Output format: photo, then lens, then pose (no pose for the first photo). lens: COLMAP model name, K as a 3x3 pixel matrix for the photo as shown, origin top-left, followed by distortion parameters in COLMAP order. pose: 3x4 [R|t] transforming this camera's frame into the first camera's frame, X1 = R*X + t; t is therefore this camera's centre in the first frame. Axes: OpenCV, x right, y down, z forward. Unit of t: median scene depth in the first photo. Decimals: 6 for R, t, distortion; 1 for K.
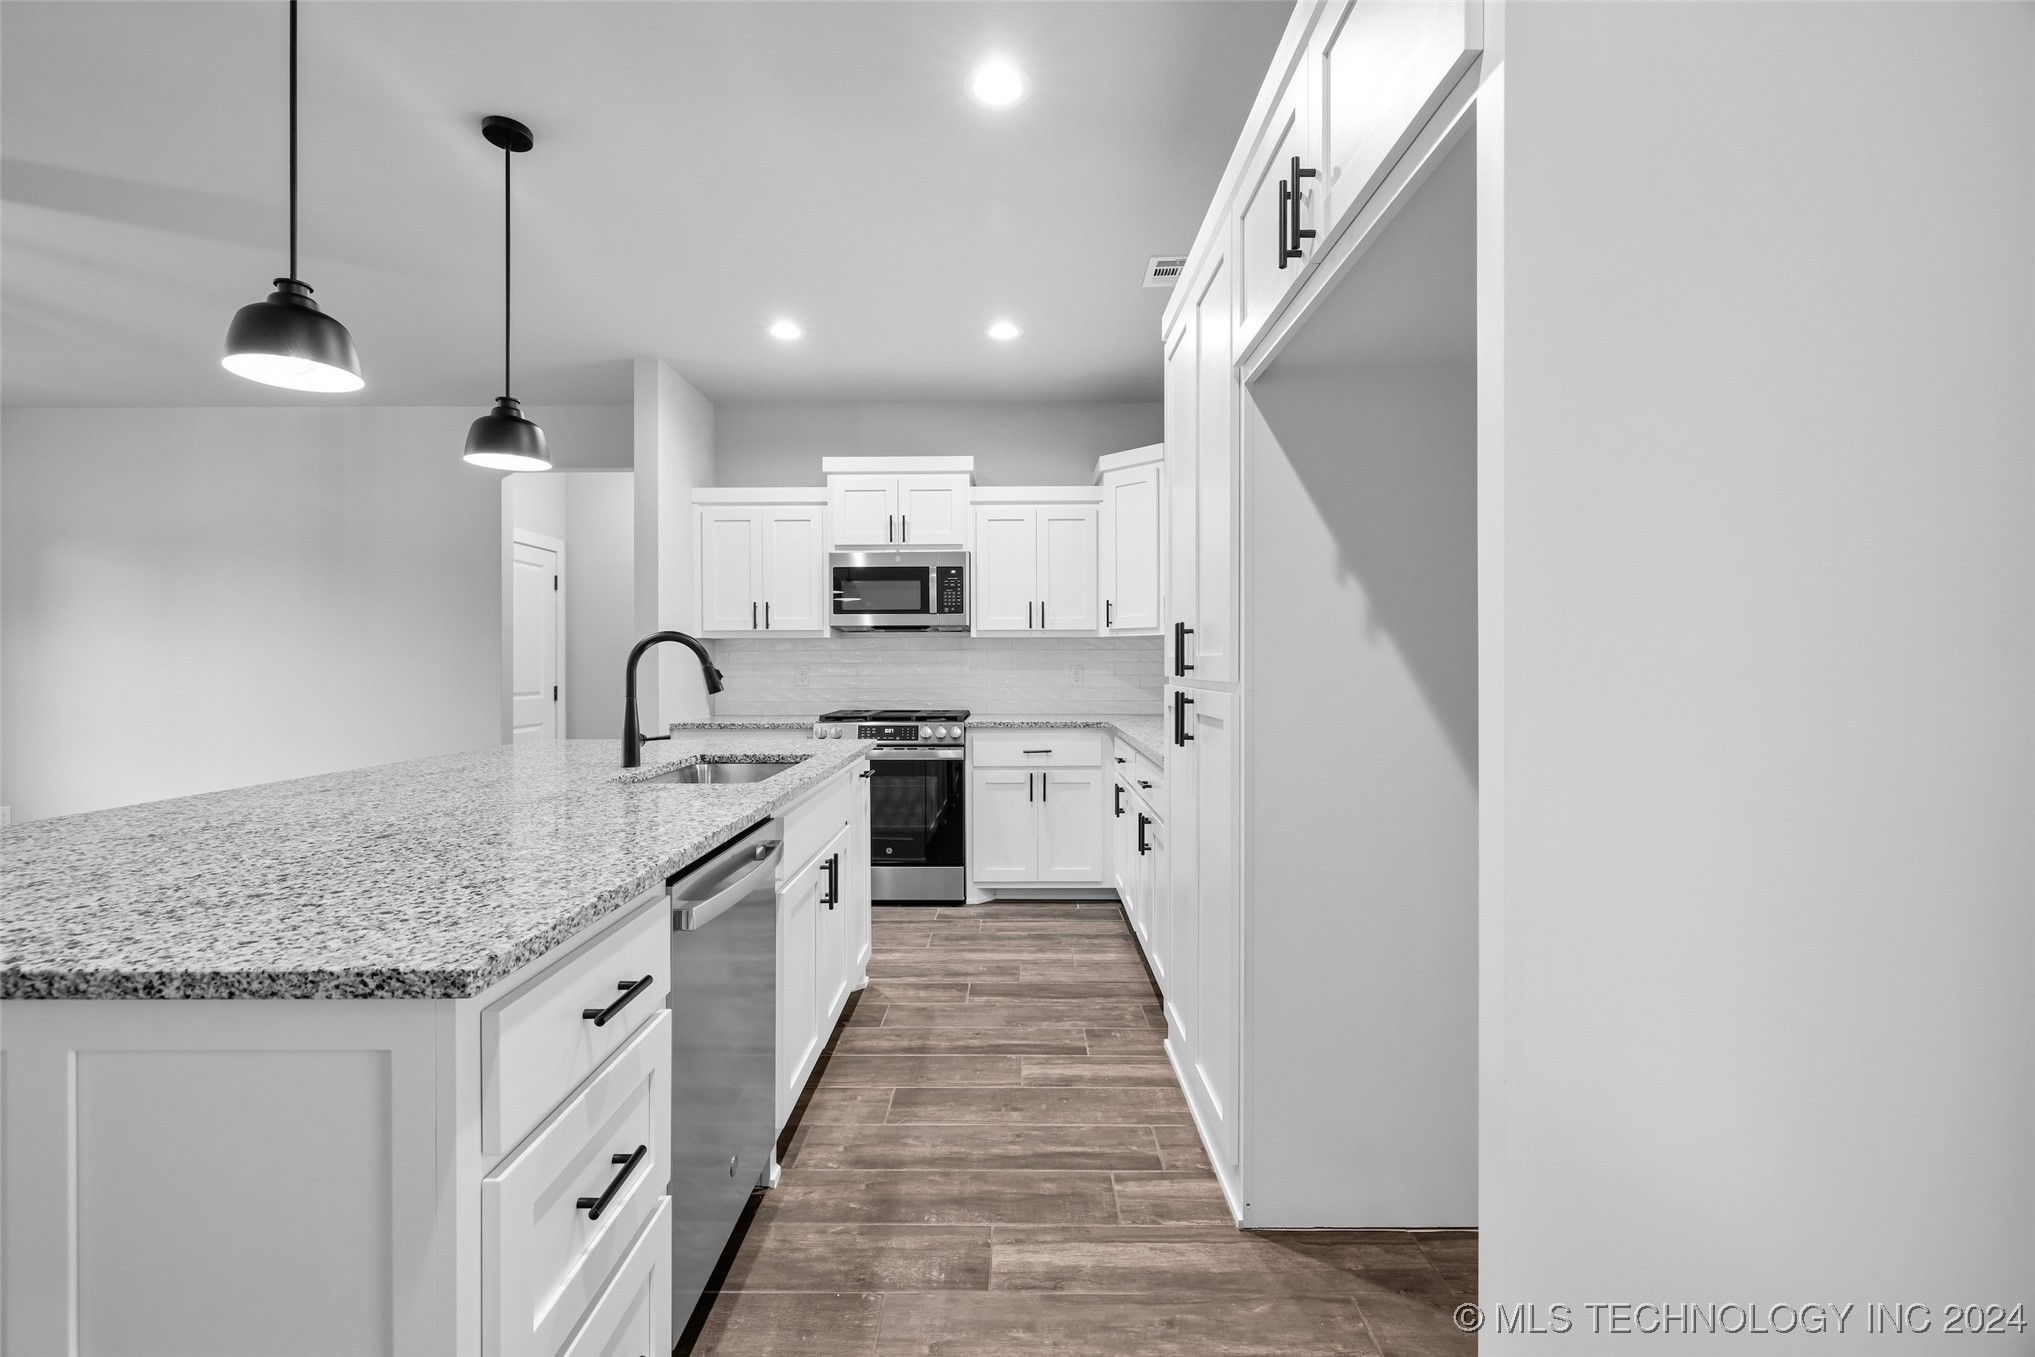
lens RADIAL K [[849.6, 0, 1006.8], [0, 849.6, 667.7], [0, 0, 1]] dist [0.000904, 0.000232]
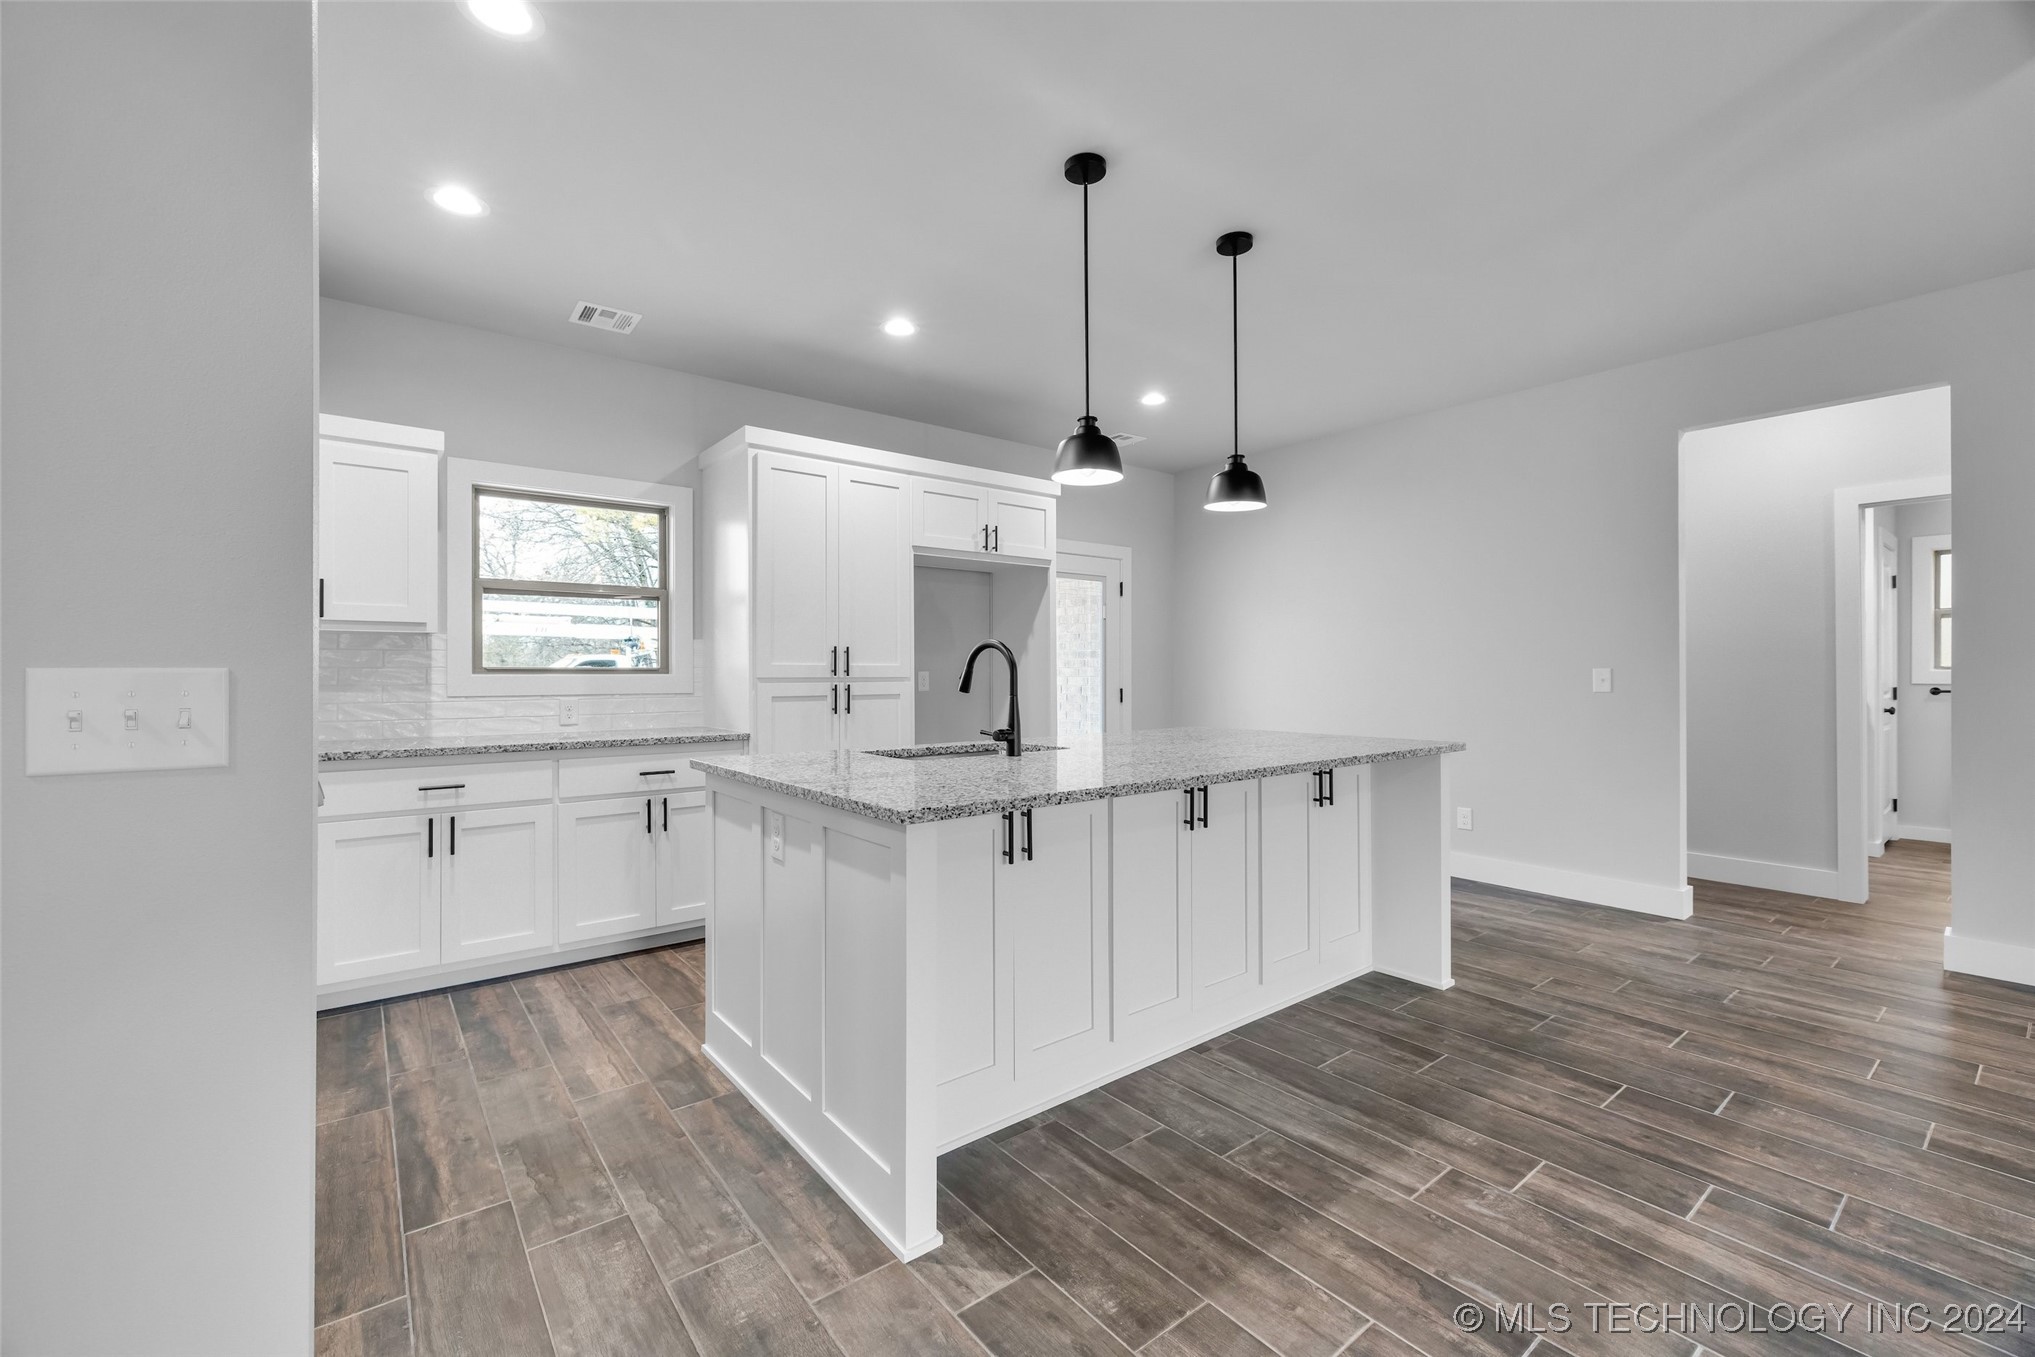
lens RADIAL K [[849.6, 0, 1020.9], [0, 849.6, 664.8], [0, 0, 1]] dist [0.000904, 0.000232]
pose [[-0.626138, 0.009645, 0.779653, -1.438929], [0.006614, 0.999953, -0.007059, 0.001325], [-0.779684, 0.000737, -0.626172, 1.822867]]
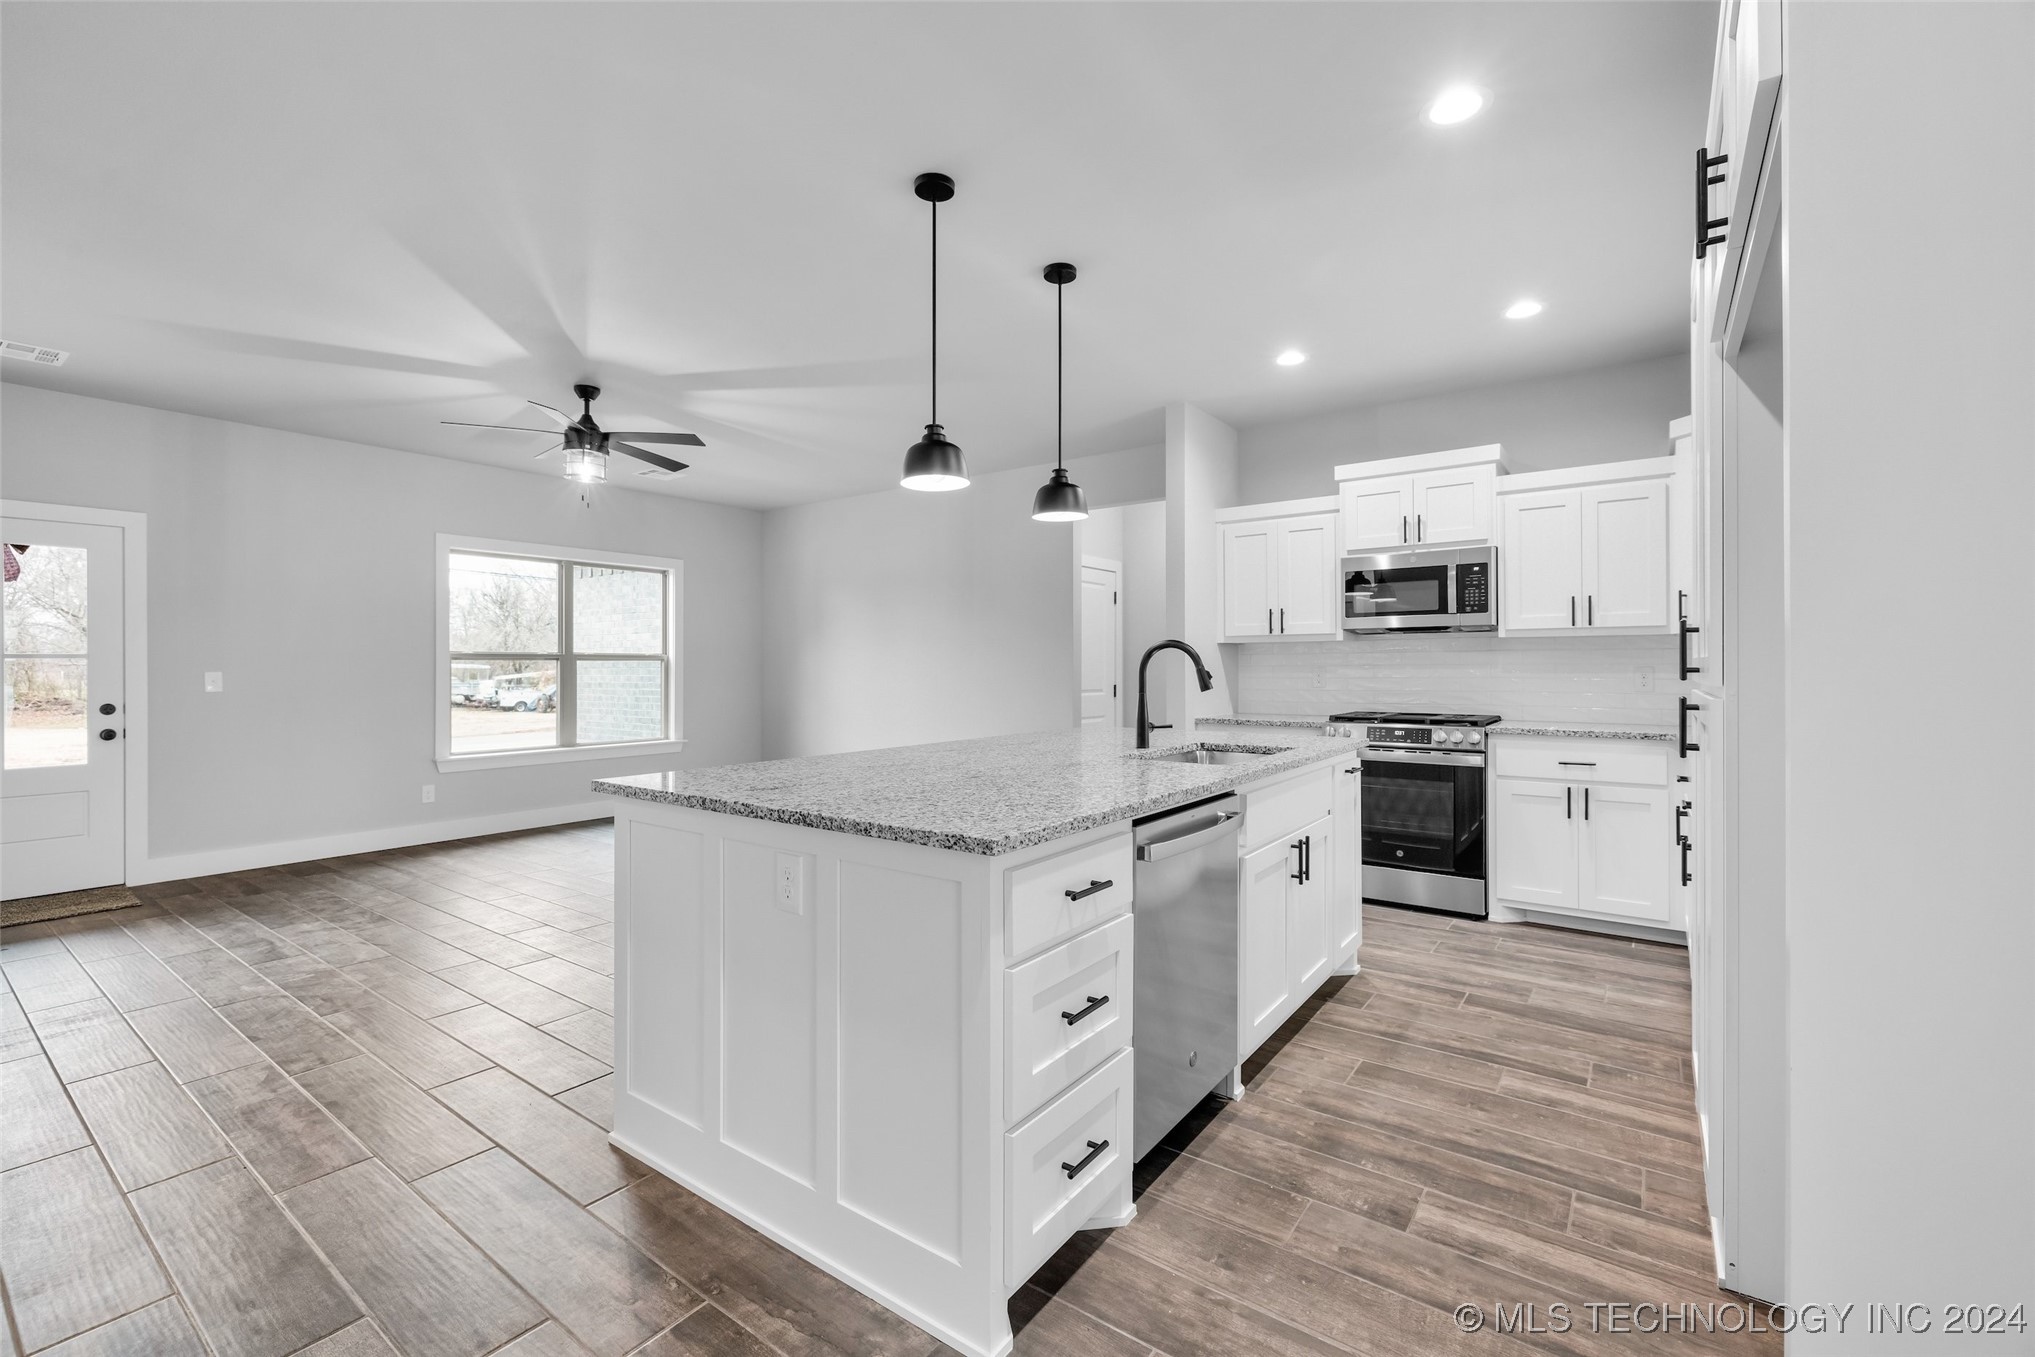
lens RADIAL K [[863.5, 0, 1019.0], [0, 863.5, 661.5], [0, 0, 1]] dist [-0.001021, 0.000079]
pose [[0.813073, -0.003488, -0.582151, 0.164284], [-0.001877, 0.999961, -0.008613, -0.000111], [0.582158, 0.008095, 0.813035, -0.155877]]
